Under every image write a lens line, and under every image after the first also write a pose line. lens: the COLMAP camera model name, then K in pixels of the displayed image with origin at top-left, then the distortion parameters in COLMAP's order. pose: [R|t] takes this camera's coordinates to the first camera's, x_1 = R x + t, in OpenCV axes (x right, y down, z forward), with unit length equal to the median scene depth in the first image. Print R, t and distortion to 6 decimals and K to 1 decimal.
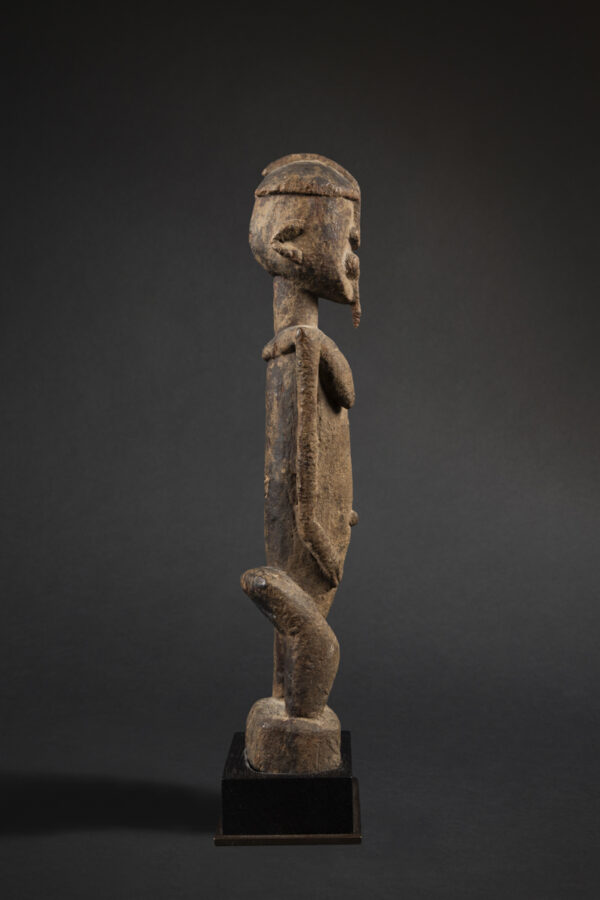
lens RADIAL K [[1045.3, 0, 301.3], [0, 1045.3, 393.8], [0, 0, 1]] dist [0.013255, 0.051478]
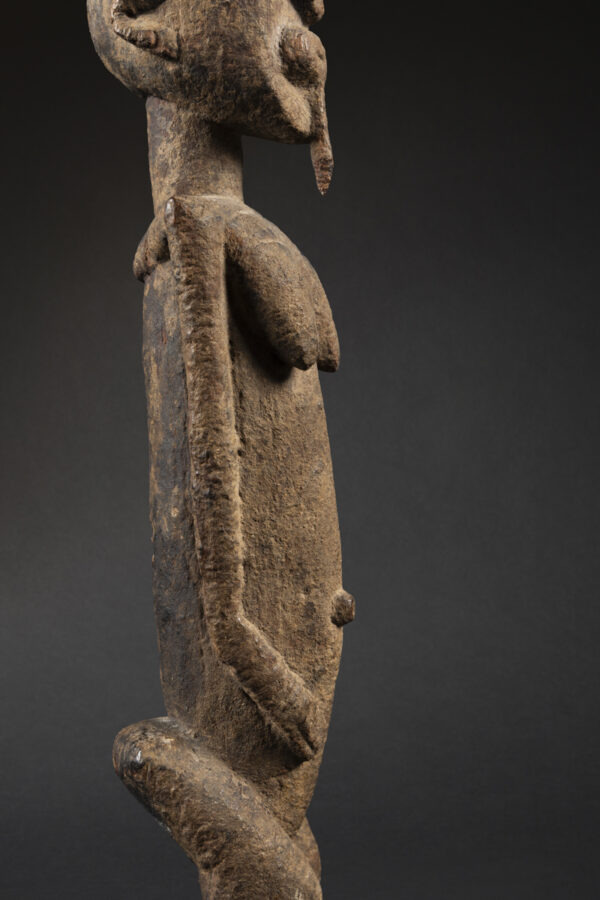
lens RADIAL K [[1499.8, 0, 299.5], [0, 1499.8, 433.2], [0, 0, 1]] dist [0.020699, 0.138541]
pose [[0.974459, -0.062806, -0.215603, 0.182884], [0.066618, 0.997724, 0.010452, 0.035388], [0.214456, -0.024548, 0.976425, 0.365830]]
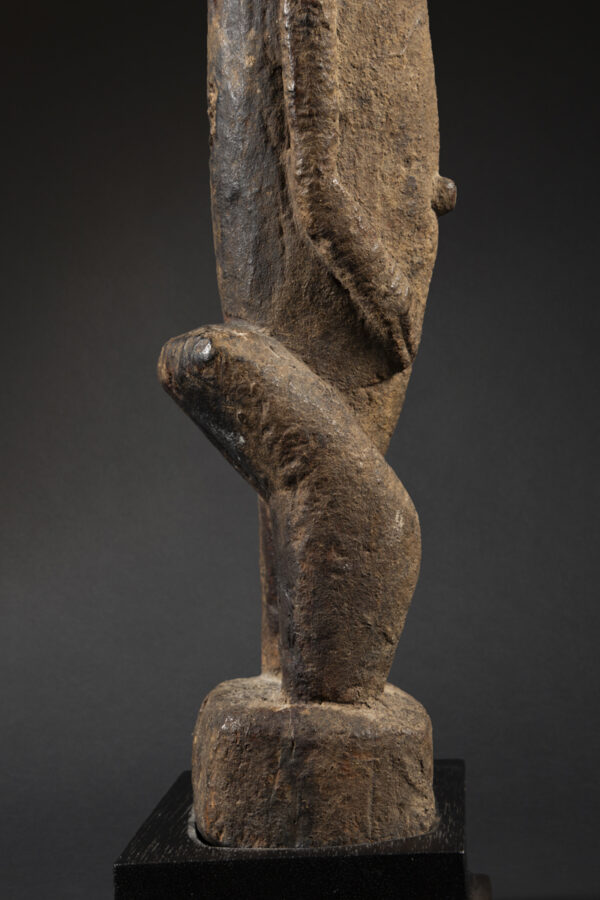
lens RADIAL K [[1499.8, 0, 299.5], [0, 1499.8, 433.2], [0, 0, 1]] dist [0.020699, 0.138541]
pose [[0.996379, -0.044308, -0.072570, 0.034399], [0.046026, 0.998694, 0.022180, 0.197572], [0.071492, -0.025439, 0.997117, 0.457612]]
